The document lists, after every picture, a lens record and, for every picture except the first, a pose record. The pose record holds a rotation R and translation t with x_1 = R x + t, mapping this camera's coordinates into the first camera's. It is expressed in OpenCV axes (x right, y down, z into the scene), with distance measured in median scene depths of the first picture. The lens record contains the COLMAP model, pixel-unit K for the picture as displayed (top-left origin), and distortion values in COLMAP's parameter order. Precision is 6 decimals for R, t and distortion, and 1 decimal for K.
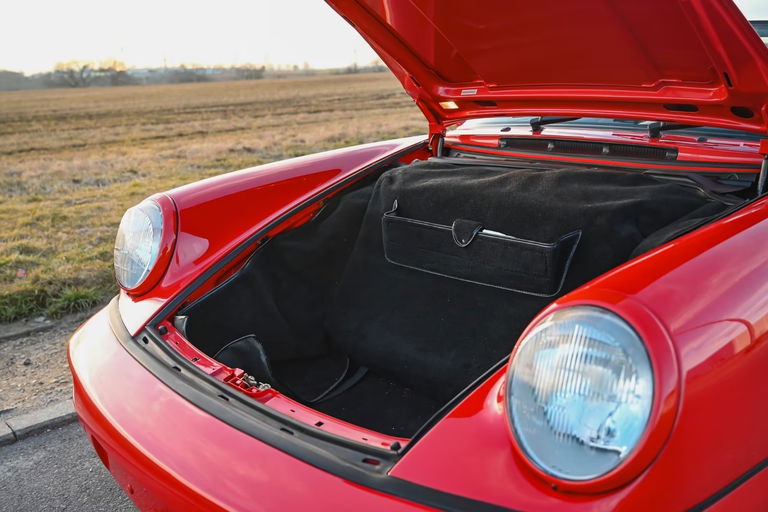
lens RADIAL K [[740.7, 0, 384.0], [0, 740.7, 256.0], [0, 0, 1]] dist [-0.001471, 0.001107]
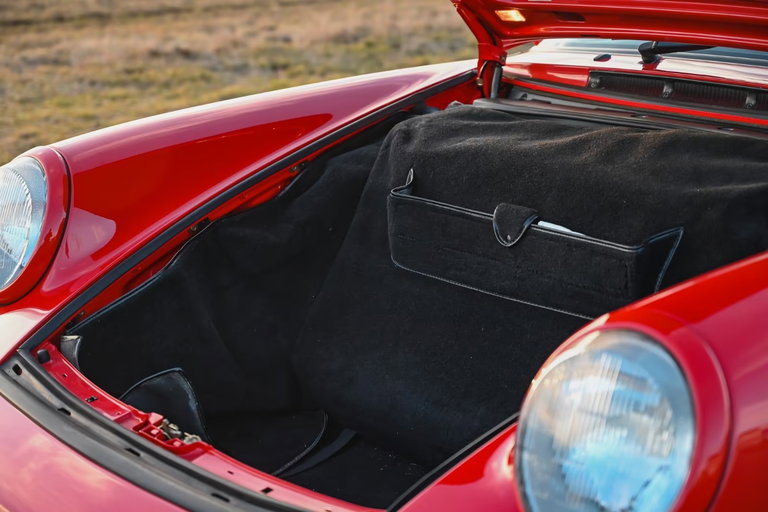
lens RADIAL K [[1447.0, 0, 384.0], [0, 1447.0, 256.0], [0, 0, 1]] dist [-0.003005, -0.066142]
pose [[0.998526, 0.036834, -0.039866, 0.042748], [-0.036957, 0.999314, -0.002362, 0.002325], [0.039752, 0.003832, 0.999202, -0.224270]]
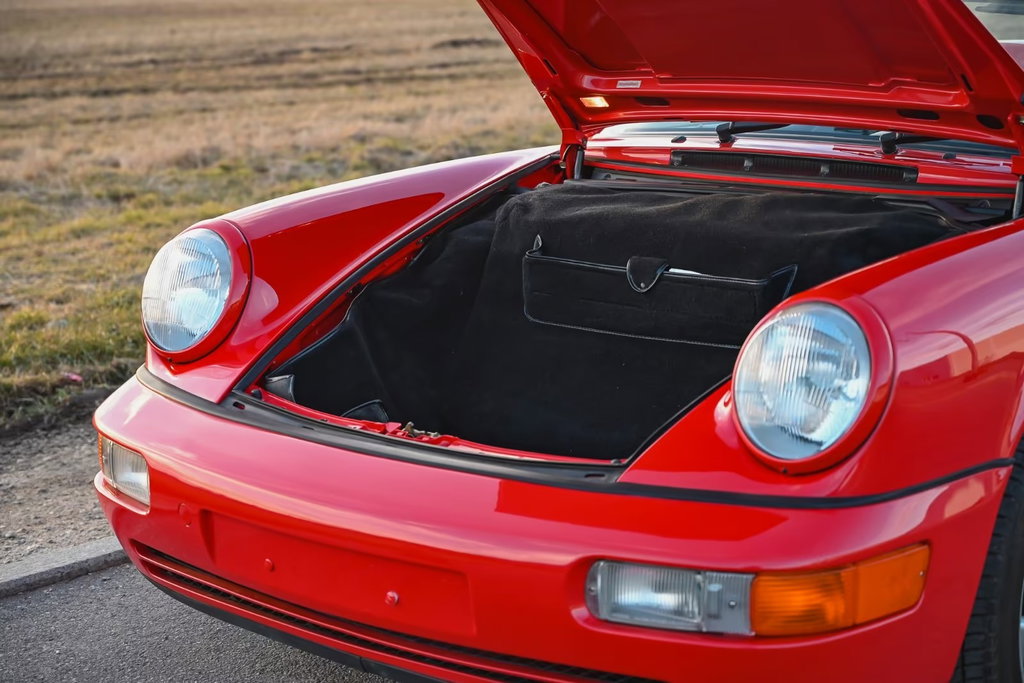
lens RADIAL K [[2018.0, 0, 528.9], [0, 2018.0, 340.7], [0, 0, 1]] dist [0.037279, -0.064105]
pose [[0.989532, 0.003717, 0.144265, -0.260012], [0.006717, 0.997399, -0.071768, 0.157183], [-0.144156, 0.071986, 0.986933, -0.859499]]
